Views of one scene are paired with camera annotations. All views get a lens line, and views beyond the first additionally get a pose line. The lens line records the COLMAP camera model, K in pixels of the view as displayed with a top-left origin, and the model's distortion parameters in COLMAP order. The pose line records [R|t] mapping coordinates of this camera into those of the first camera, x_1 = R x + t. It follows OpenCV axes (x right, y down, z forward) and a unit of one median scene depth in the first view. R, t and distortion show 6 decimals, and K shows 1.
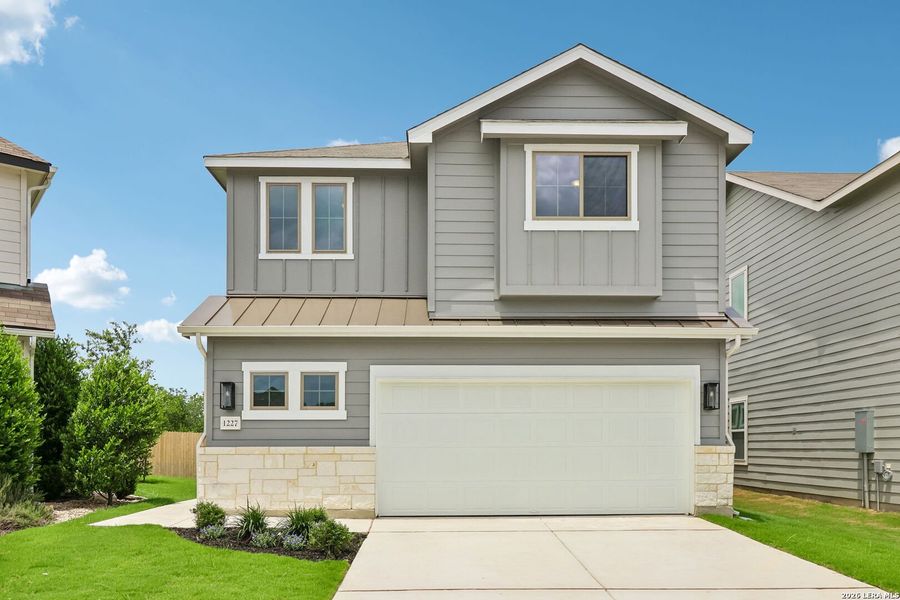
lens RADIAL K [[417.5, 0, 450.0], [0, 417.5, 300.0], [0, 0, 1]] dist [0.000932, -0.000244]
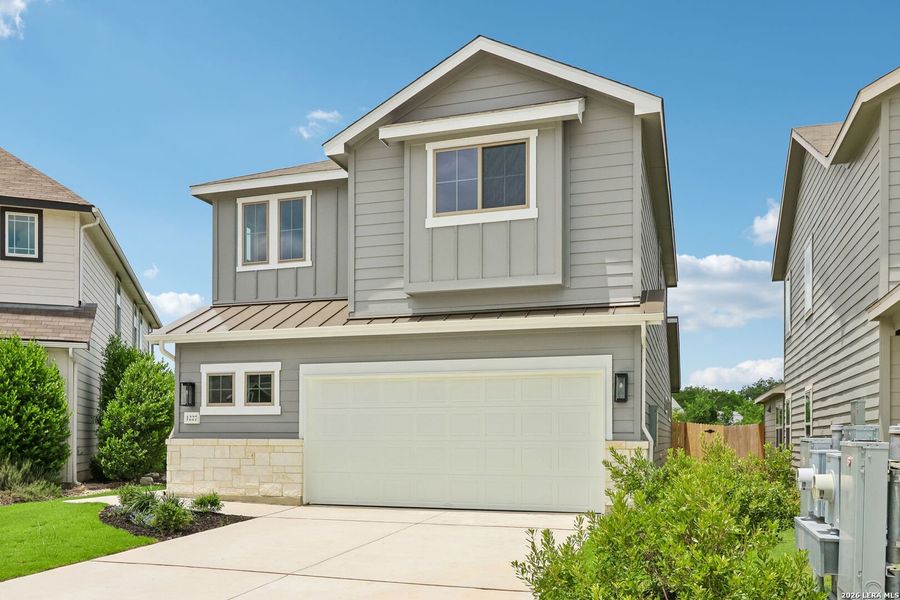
lens RADIAL K [[416.2, 0, 452.3], [0, 416.2, 292.0], [0, 0, 1]] dist [0.000590, 0.000311]
pose [[0.979343, -0.060869, -0.192829, 0.419995], [0.060128, 0.998144, -0.009701, 0.002767], [0.193061, -0.002094, 0.981185, 0.014078]]
